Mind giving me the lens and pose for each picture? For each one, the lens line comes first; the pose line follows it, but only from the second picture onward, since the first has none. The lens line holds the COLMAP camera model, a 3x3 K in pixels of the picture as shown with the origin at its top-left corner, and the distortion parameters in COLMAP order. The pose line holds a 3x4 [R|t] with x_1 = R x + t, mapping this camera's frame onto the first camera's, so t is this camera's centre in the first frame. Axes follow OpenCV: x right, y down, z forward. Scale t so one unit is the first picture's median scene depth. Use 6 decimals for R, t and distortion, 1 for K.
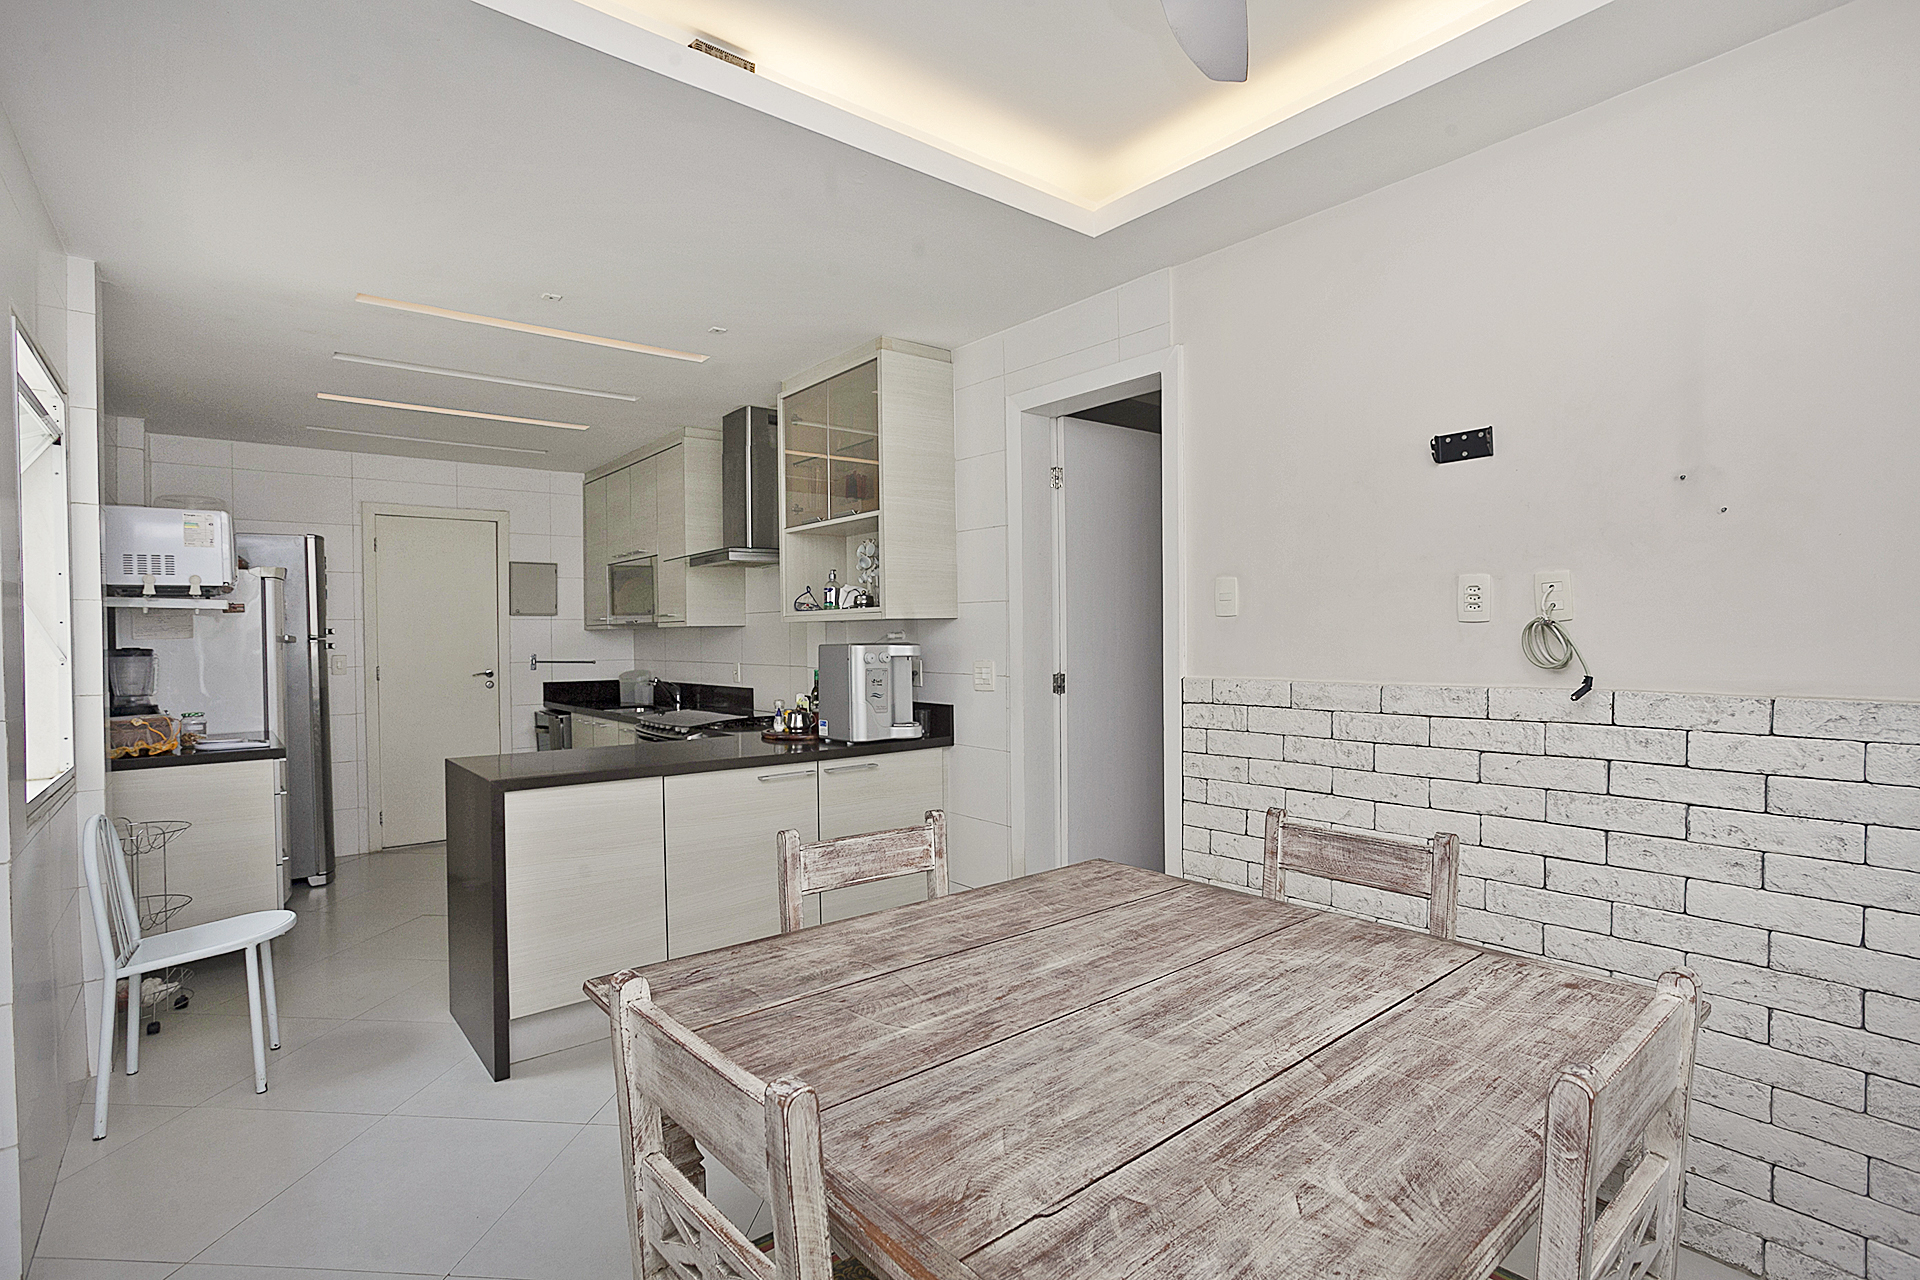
lens RADIAL K [[946.8, 0, 970.0], [0, 946.8, 615.2], [0, 0, 1]] dist [-0.045943, 0.027710]
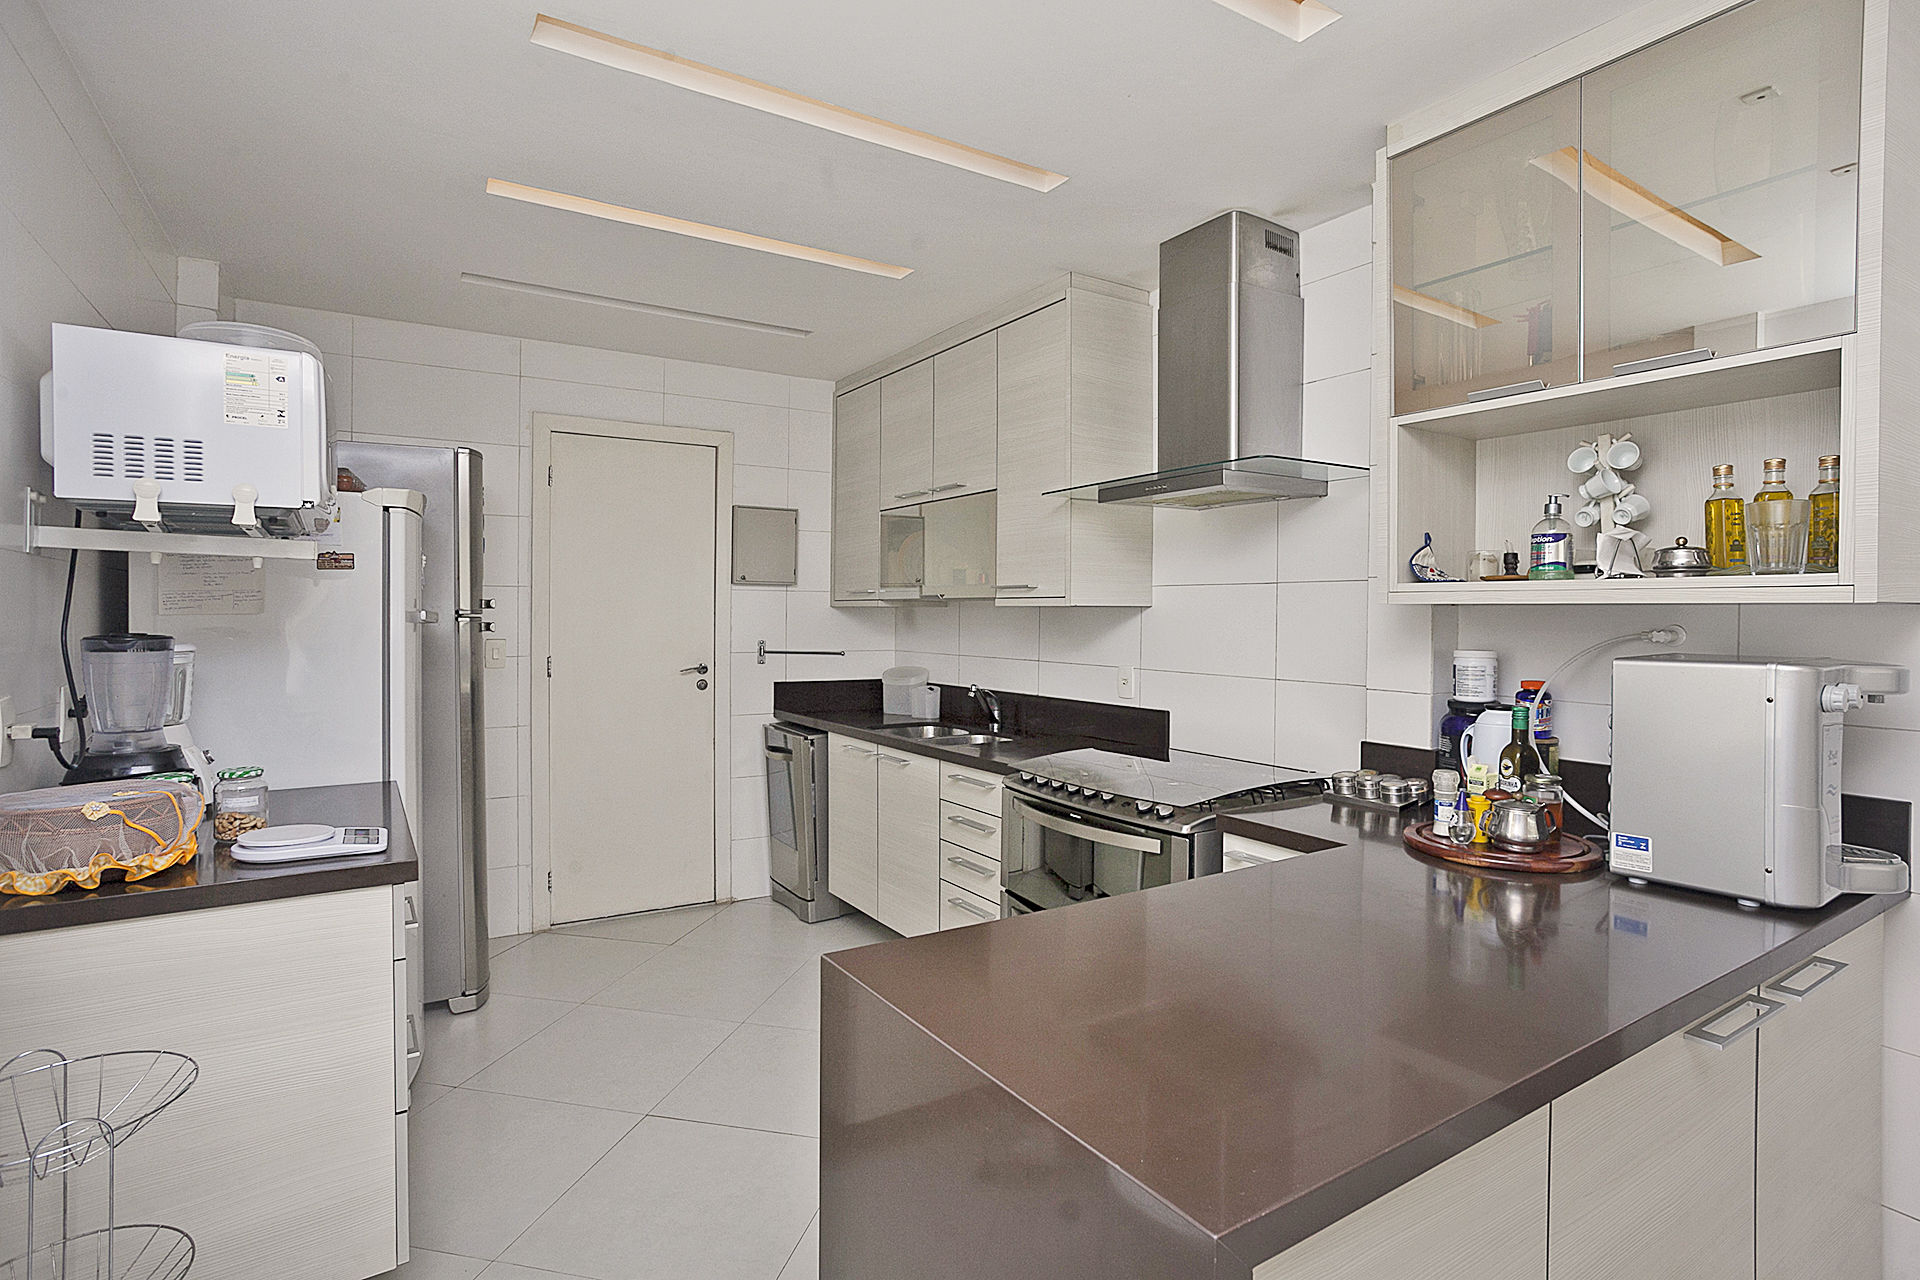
lens RADIAL K [[959.0, 0, 998.3], [0, 959.0, 585.7], [0, 0, 1]] dist [-0.048397, 0.027784]
pose [[0.996123, 0.016146, -0.086472, -0.294624], [-0.016833, 0.999832, -0.007225, 0.003940], [0.086341, 0.008653, 0.996228, 0.400324]]
